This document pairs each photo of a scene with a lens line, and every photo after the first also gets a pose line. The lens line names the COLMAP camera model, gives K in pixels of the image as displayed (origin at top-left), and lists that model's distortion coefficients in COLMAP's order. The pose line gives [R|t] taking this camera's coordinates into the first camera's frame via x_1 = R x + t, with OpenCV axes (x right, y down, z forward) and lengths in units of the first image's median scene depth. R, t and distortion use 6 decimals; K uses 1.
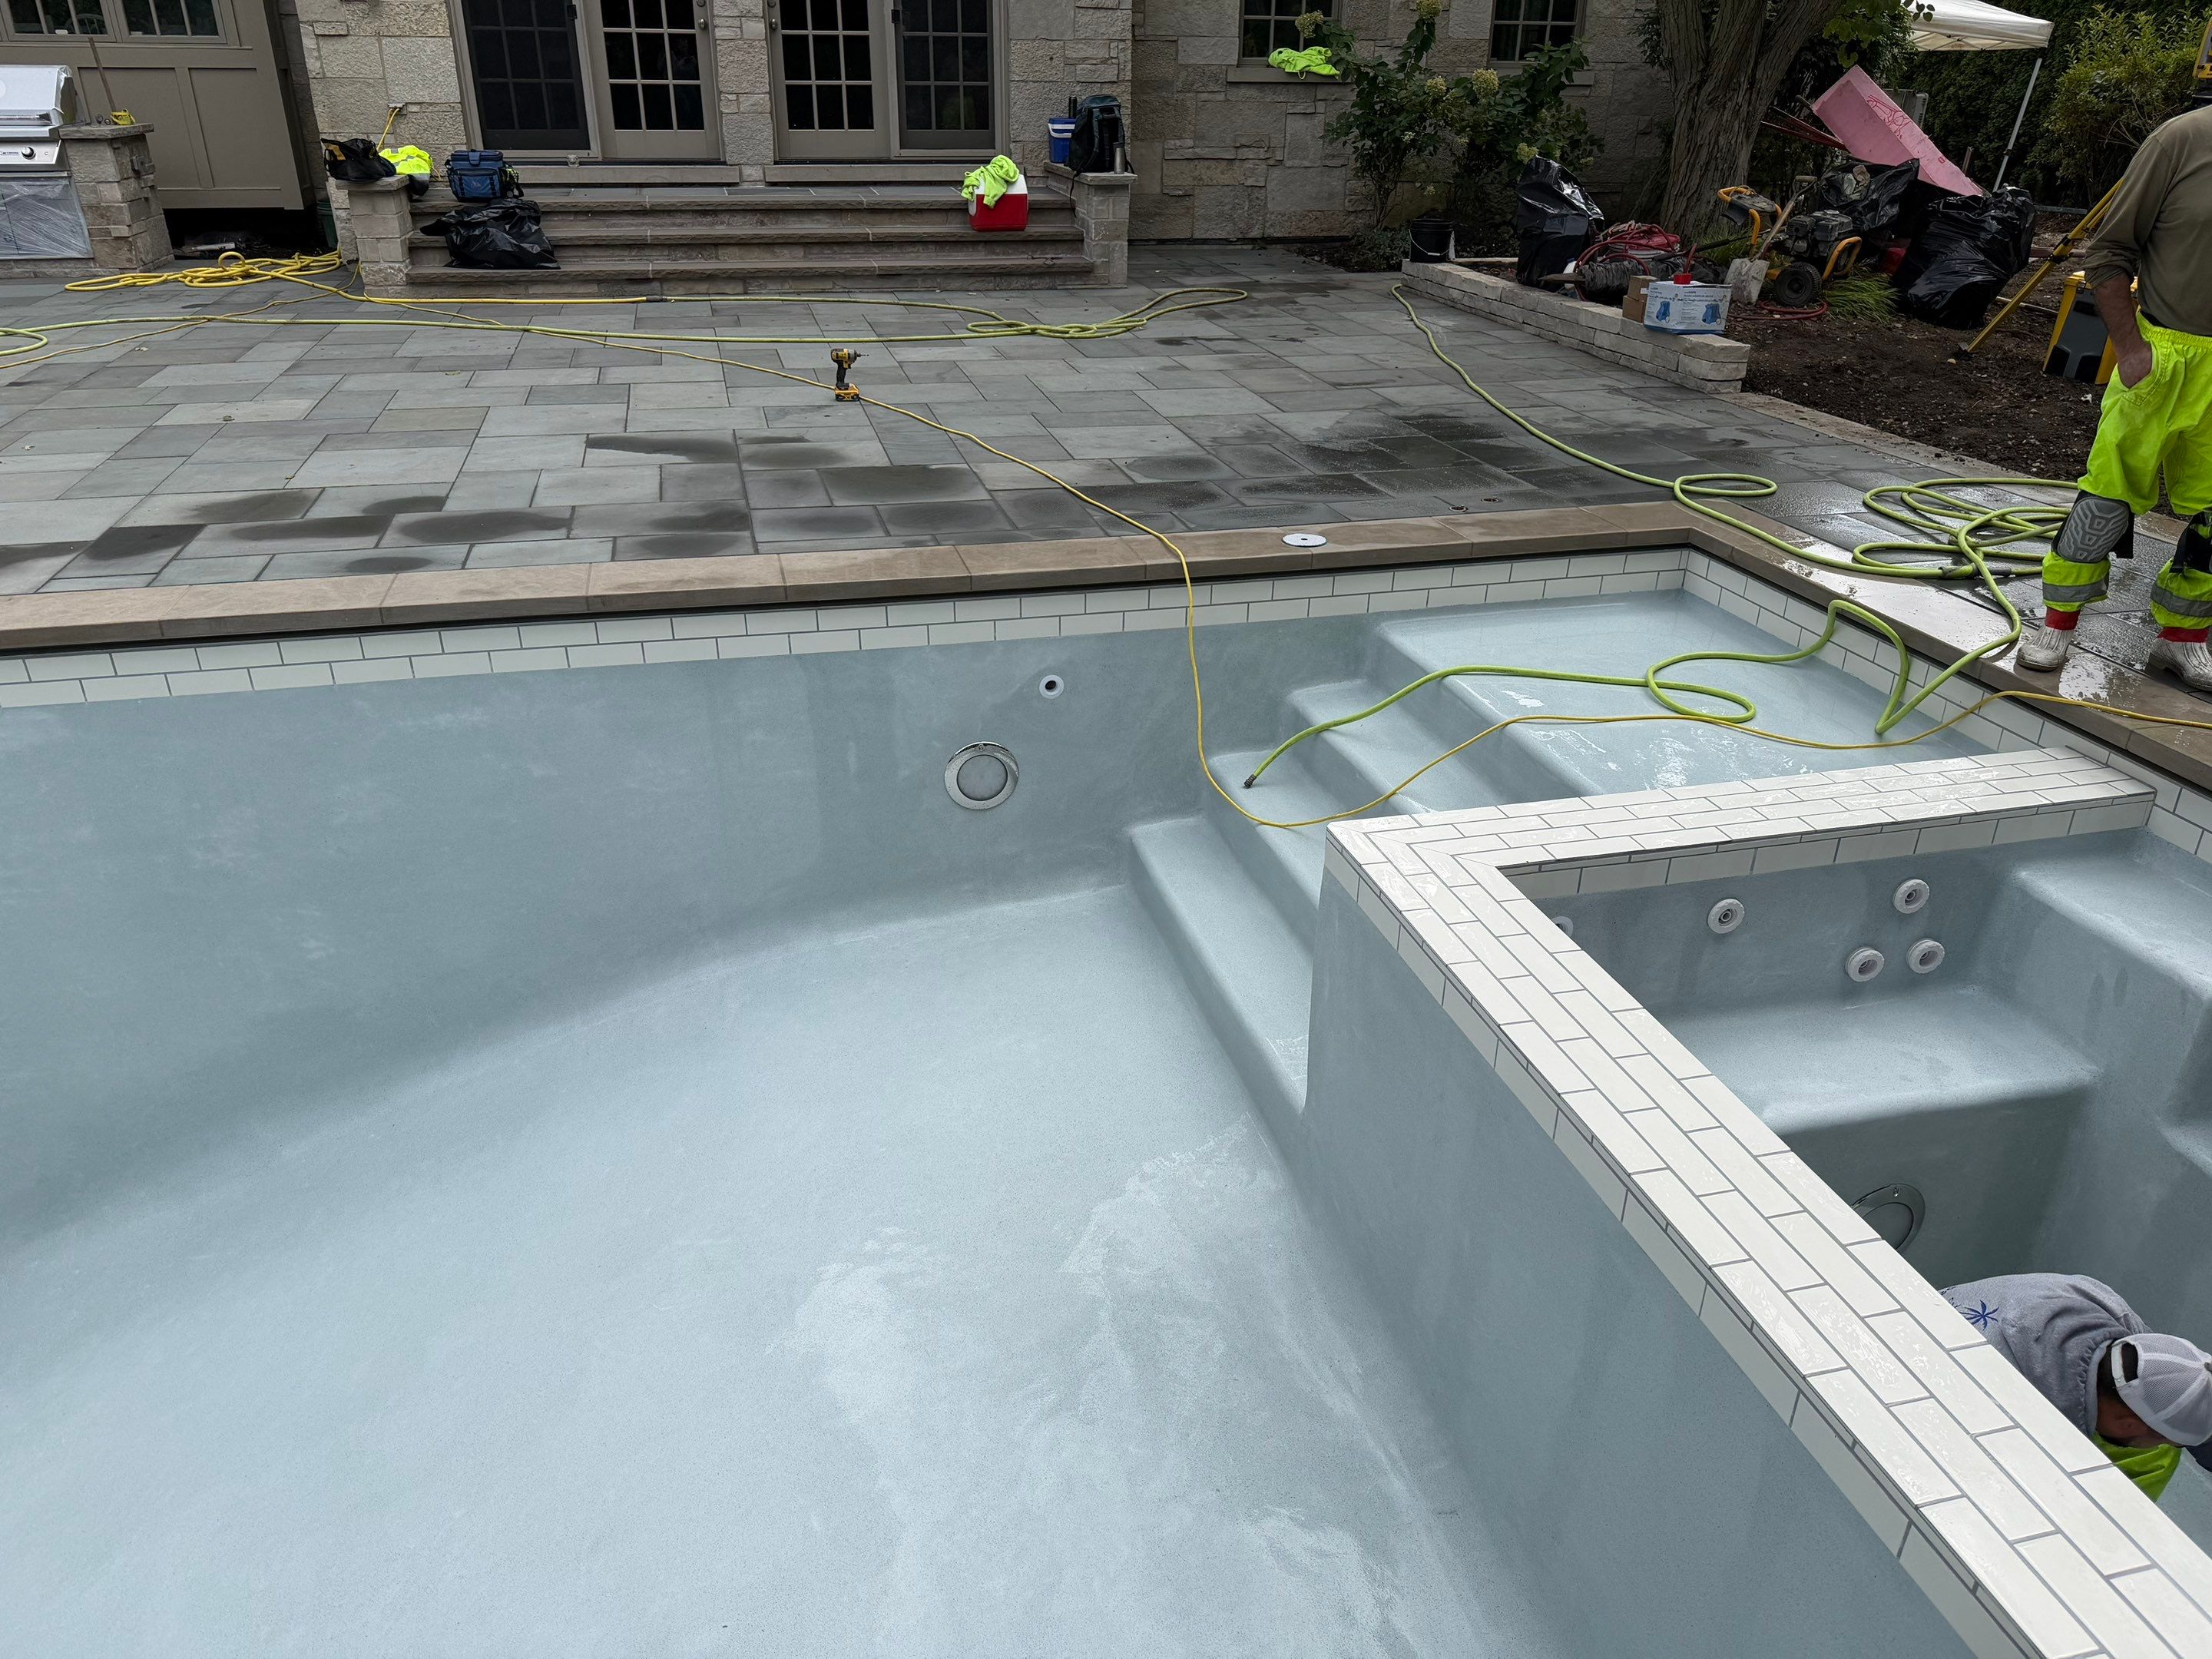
lens RADIAL K [[1540.3, 0, 1080.1], [0, 1540.3, 828.0], [0, 0, 1]] dist [0.056292, -0.064773]
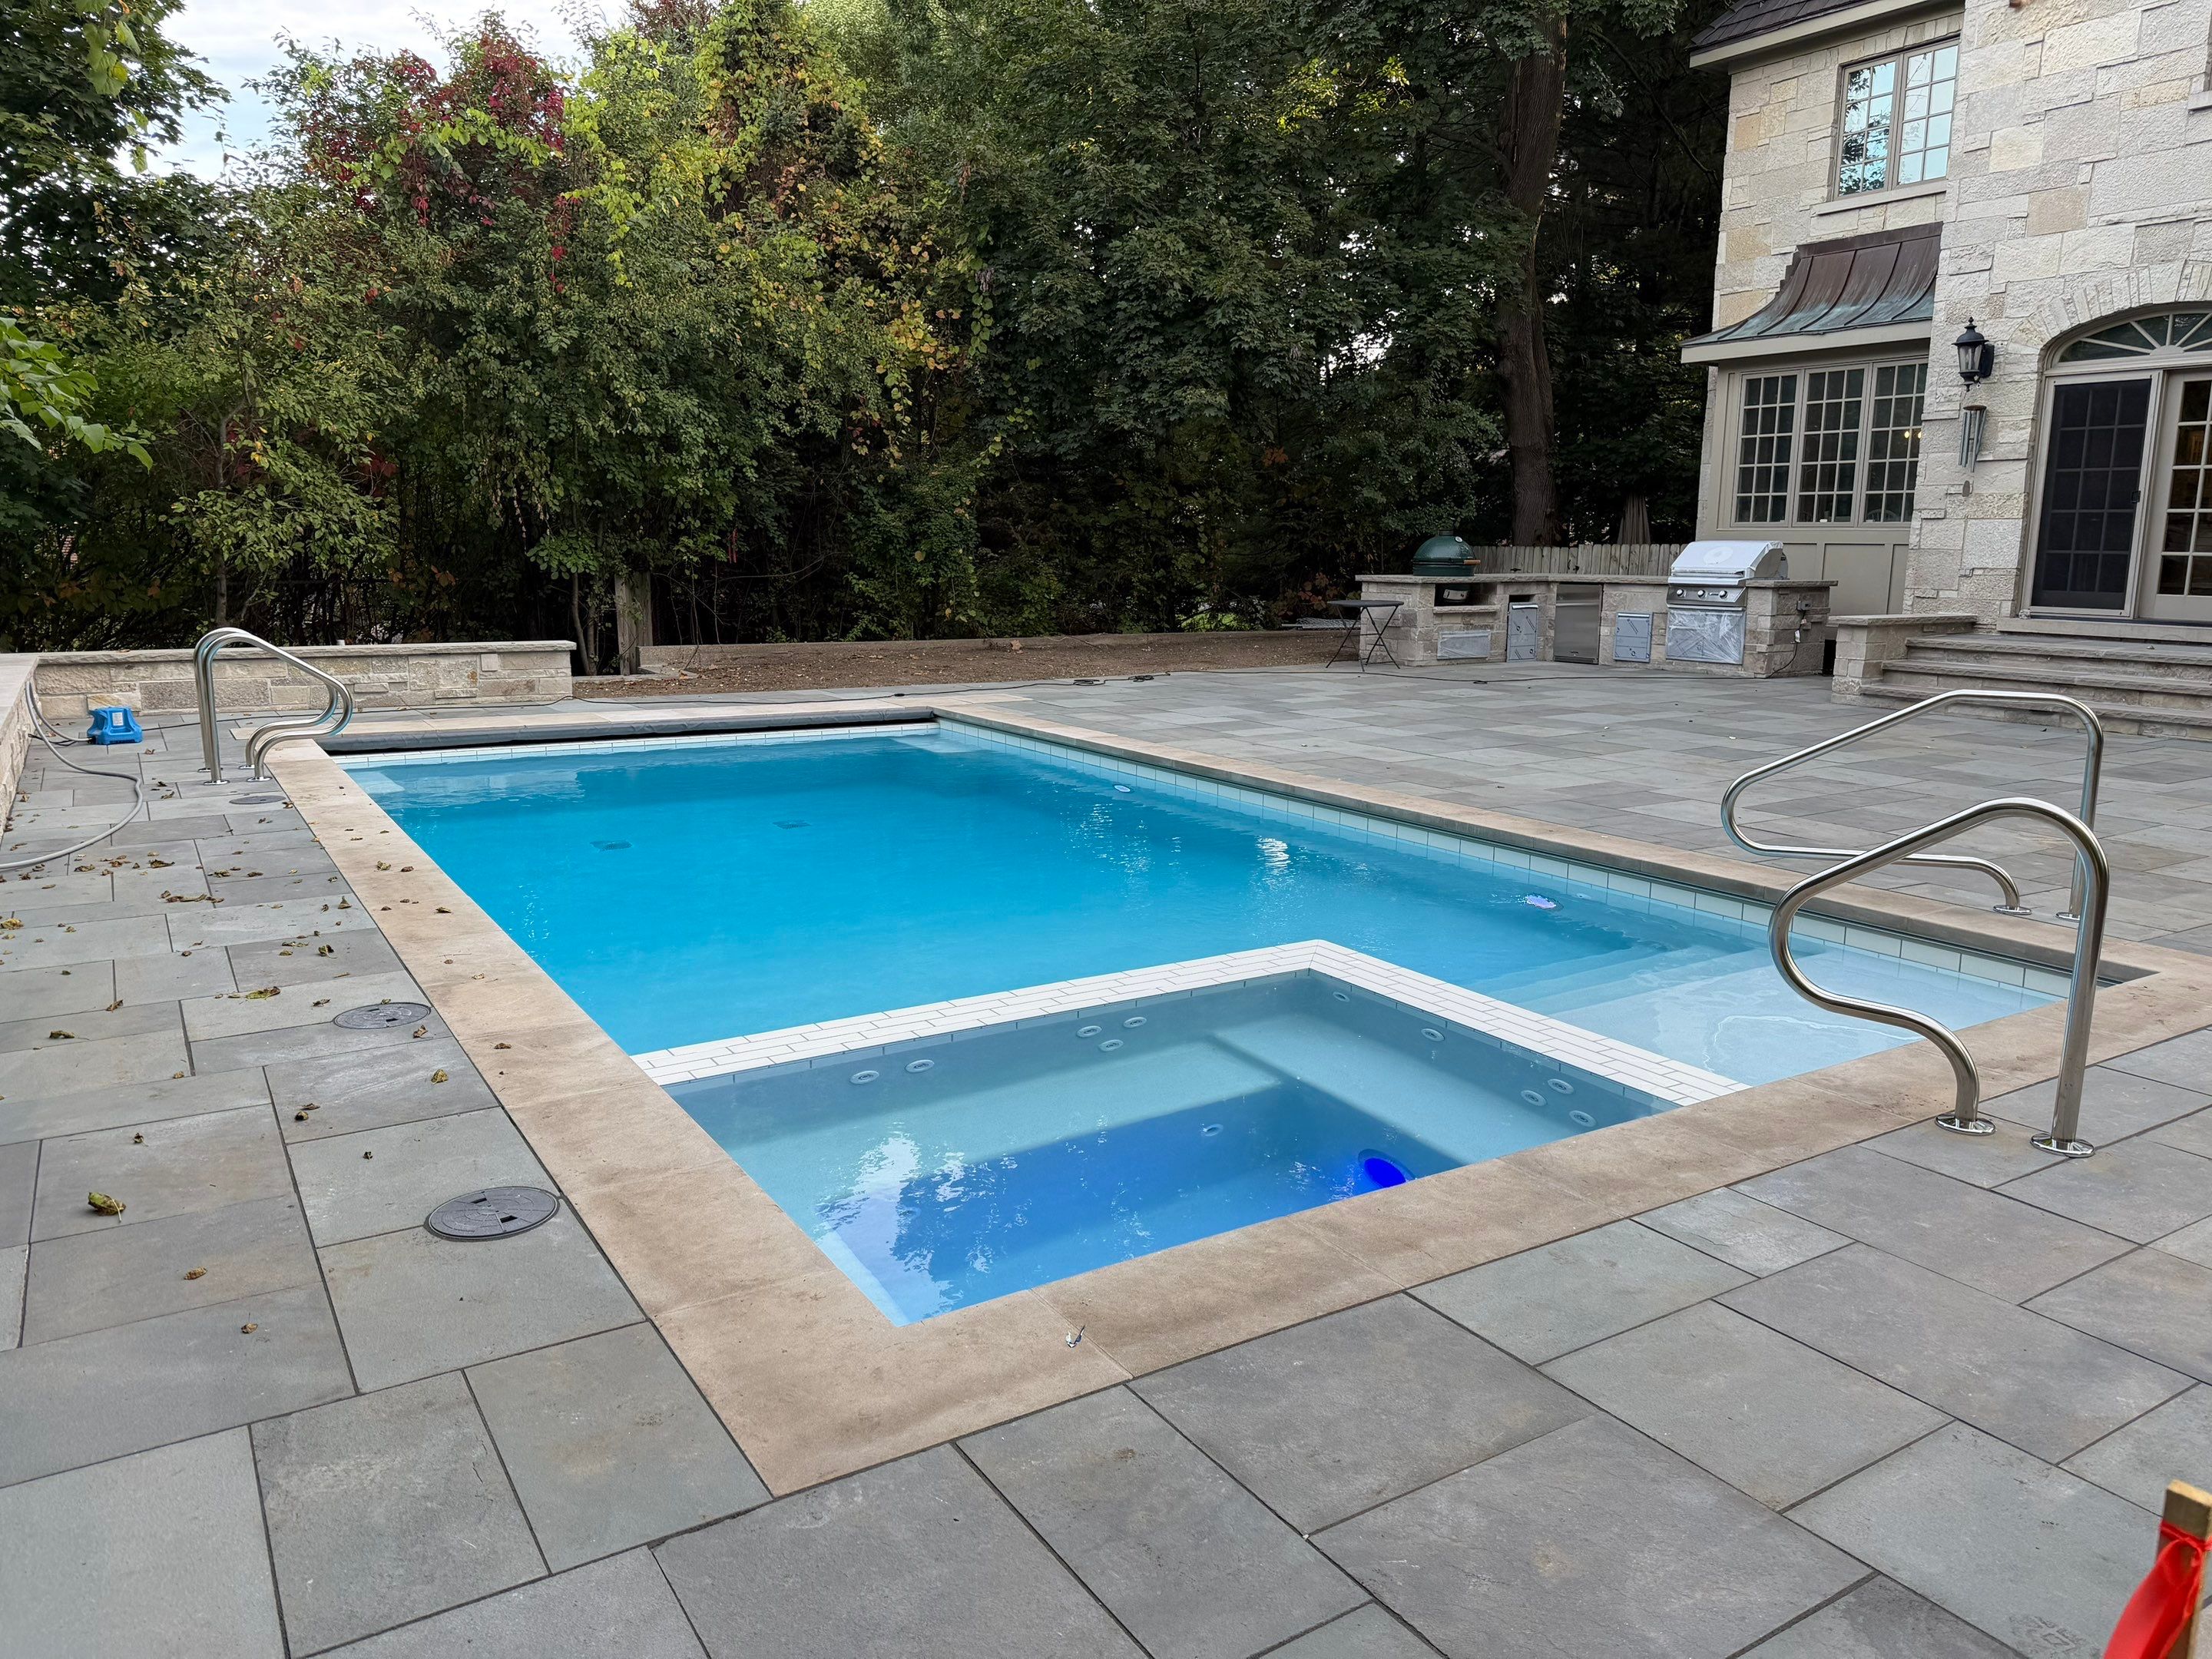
lens RADIAL K [[1552.2, 0, 1110.1], [0, 1552.2, 813.3], [0, 0, 1]] dist [0.064623, -0.095040]
pose [[0.326630, 0.158487, -0.931770, 0.535063], [-0.425206, 0.905083, 0.004892, -0.011520], [0.844104, 0.394596, 0.363017, 0.064160]]
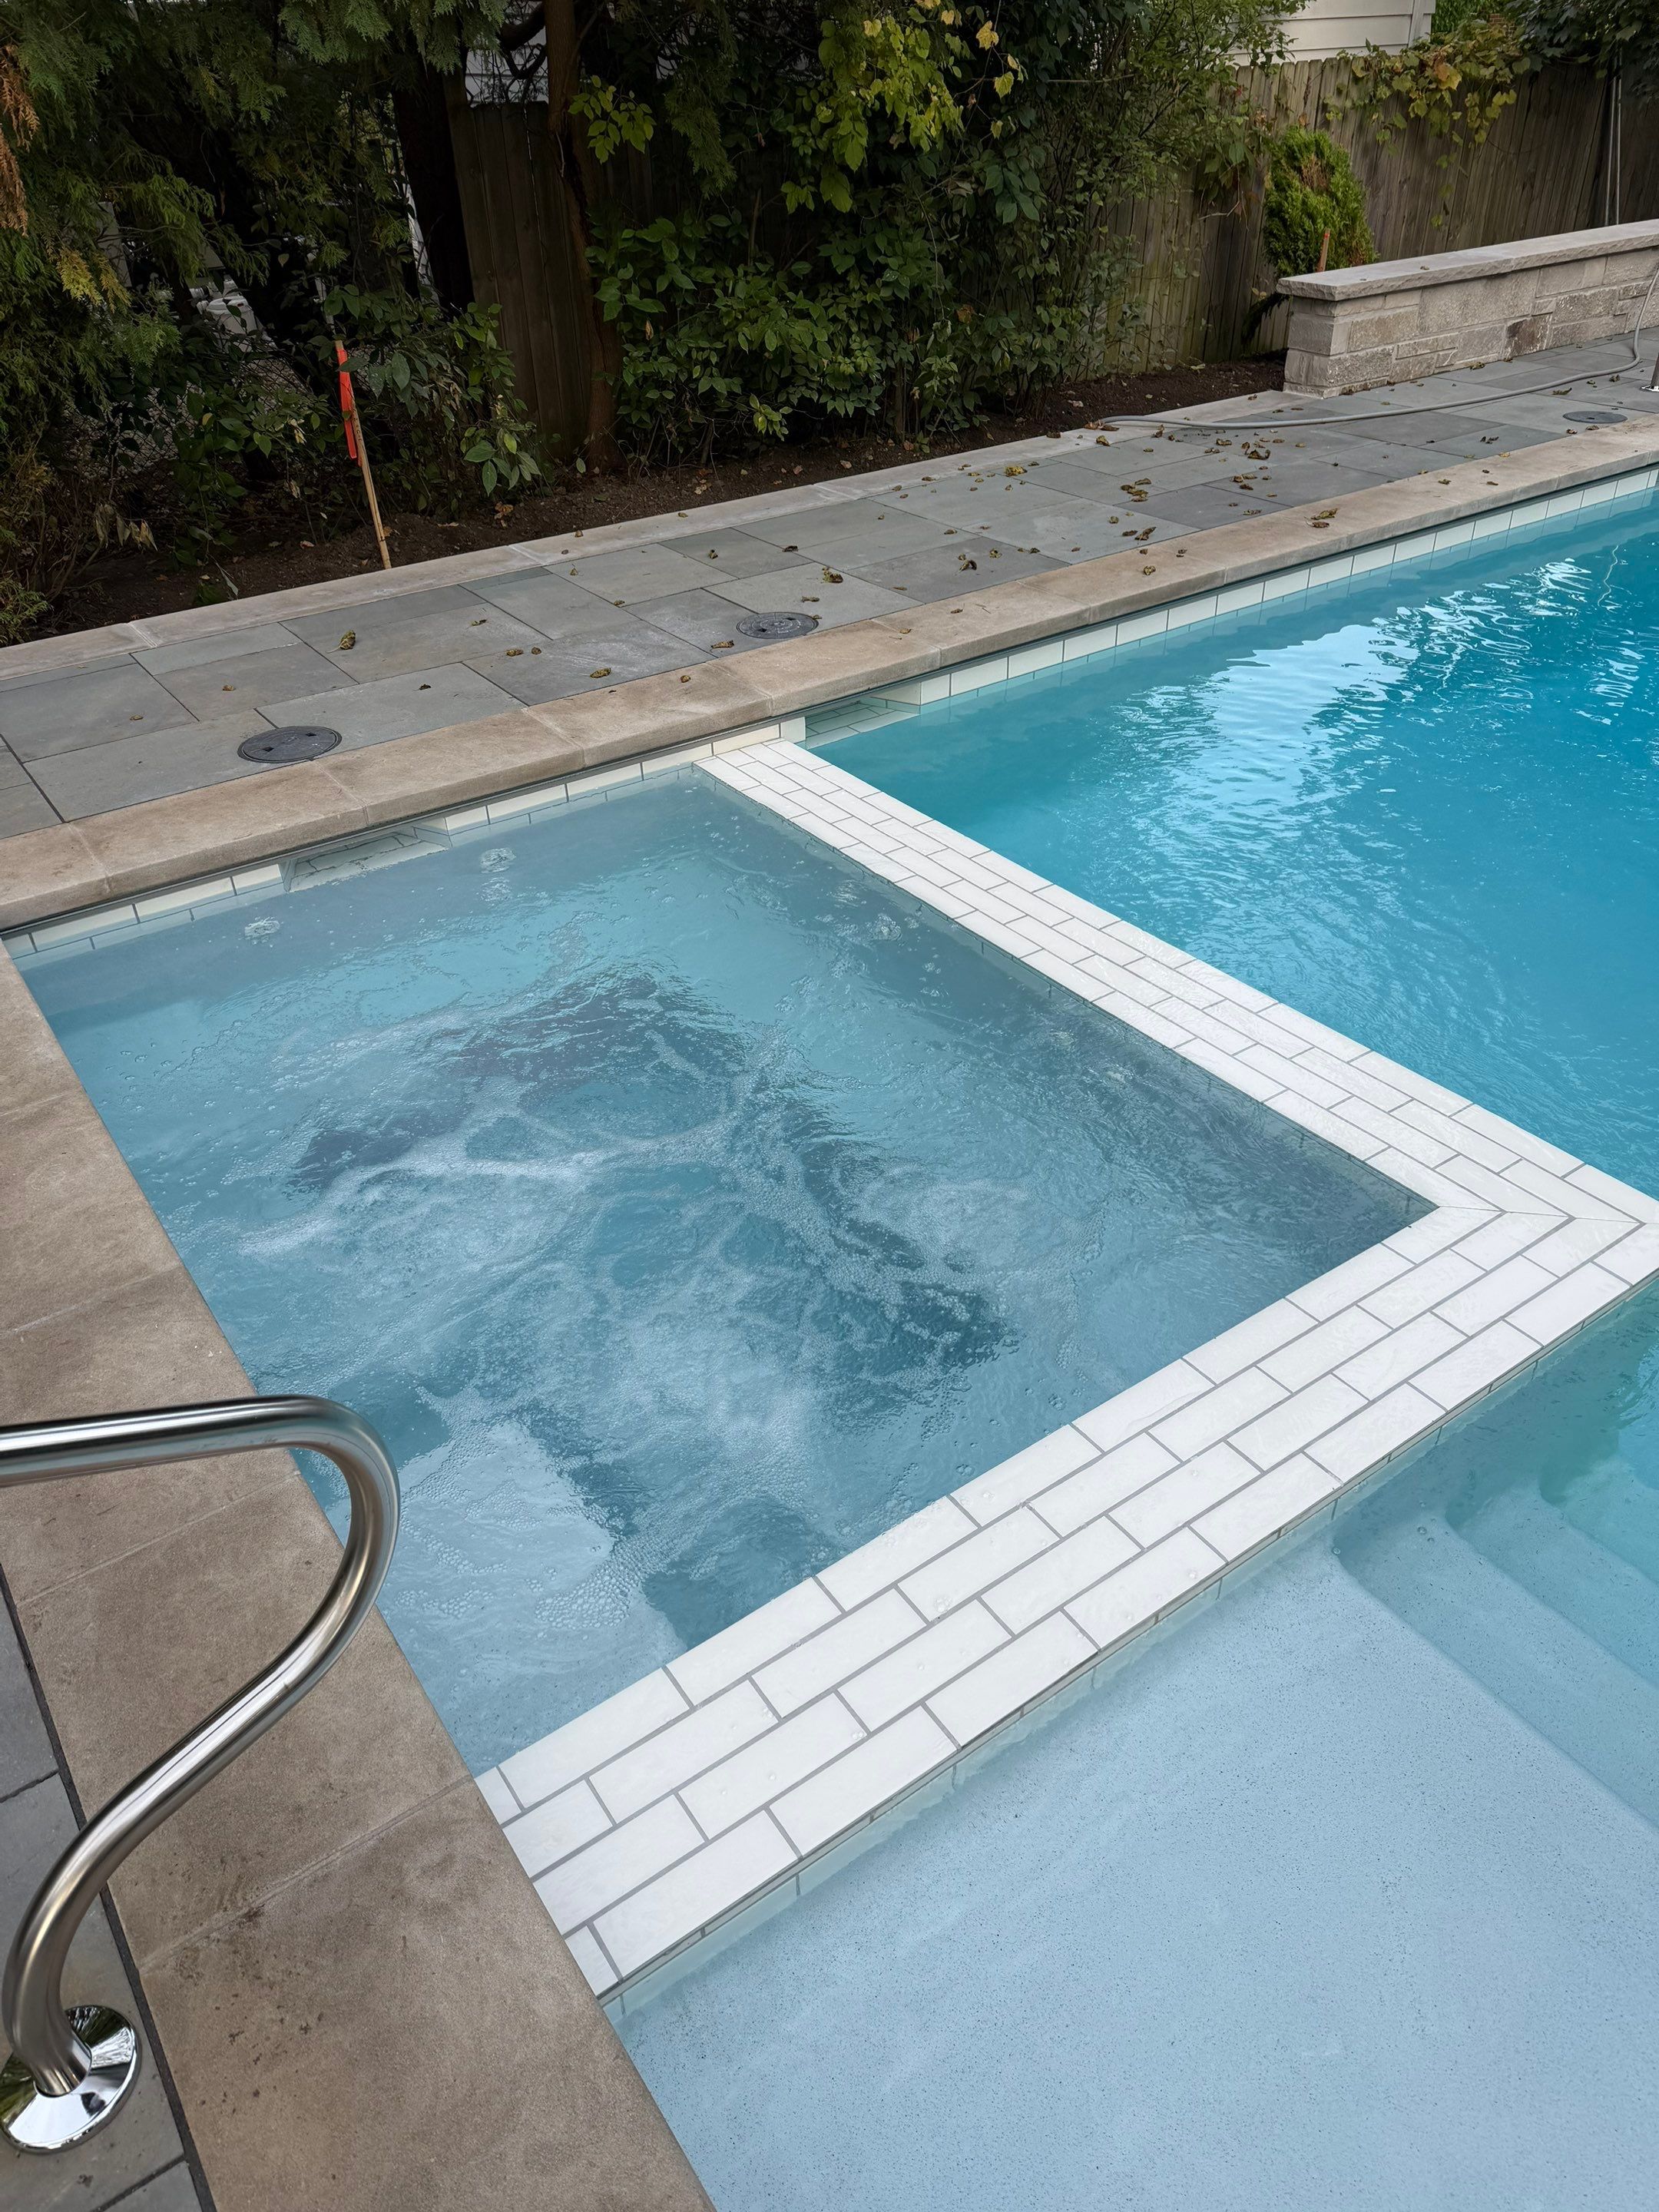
lens RADIAL K [[1549.7, 0, 829.5], [0, 1549.7, 1106.0], [0, 0, 1]] dist [0.082494, -0.134701]
pose [[-0.929176, 0.226091, -0.292430, 0.249985], [-0.147085, 0.499645, 0.853652, -0.192027], [0.339114, 0.836204, -0.431003, 0.380869]]
